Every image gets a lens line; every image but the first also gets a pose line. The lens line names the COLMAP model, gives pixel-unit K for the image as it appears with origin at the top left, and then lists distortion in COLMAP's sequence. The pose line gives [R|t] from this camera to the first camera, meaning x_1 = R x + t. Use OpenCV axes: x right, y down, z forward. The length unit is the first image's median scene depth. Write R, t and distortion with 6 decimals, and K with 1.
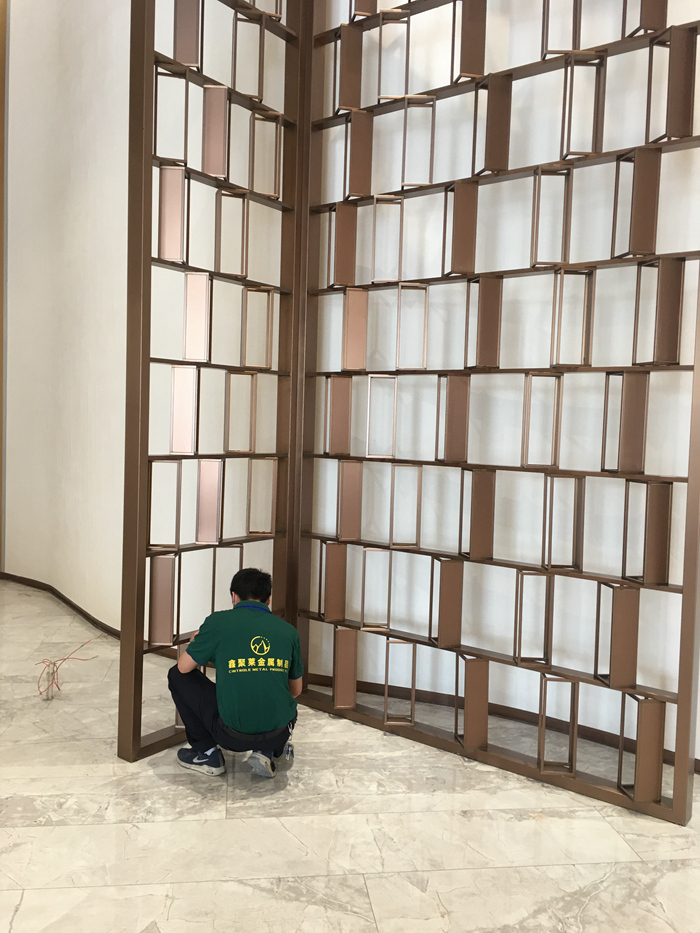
lens RADIAL K [[801.5, 0, 349.7], [0, 801.5, 460.7], [0, 0, 1]] dist [0.083671, -0.112895]
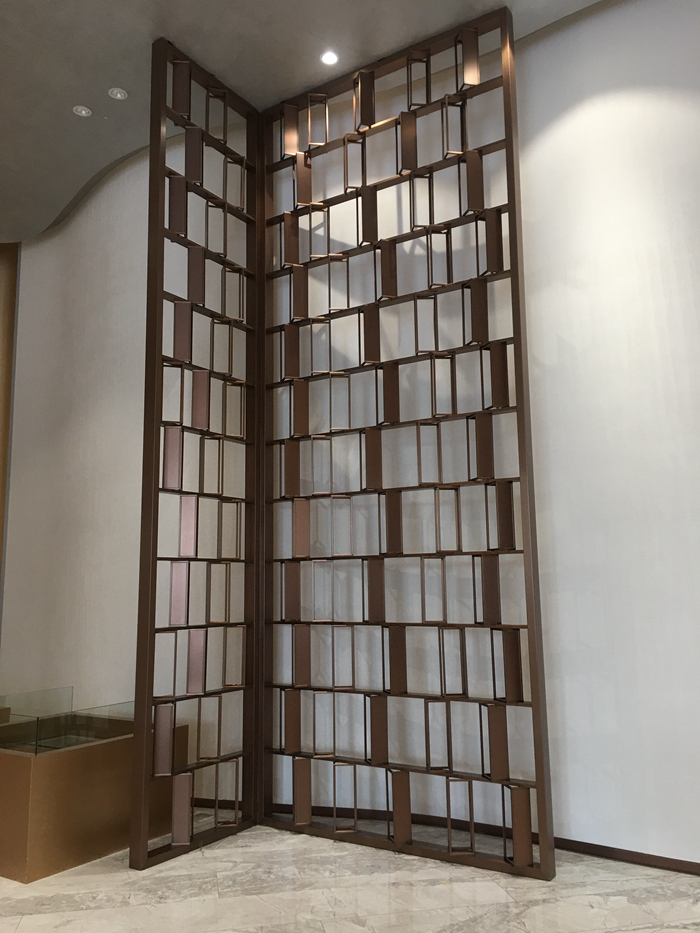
lens RADIAL K [[801.5, 0, 349.7], [0, 801.5, 460.7], [0, 0, 1]] dist [0.083671, -0.112895]
pose [[0.996803, -0.033480, 0.072539, -0.006851], [0.047495, 0.978424, -0.201072, 0.006260], [-0.064242, 0.203874, 0.976887, -0.413955]]
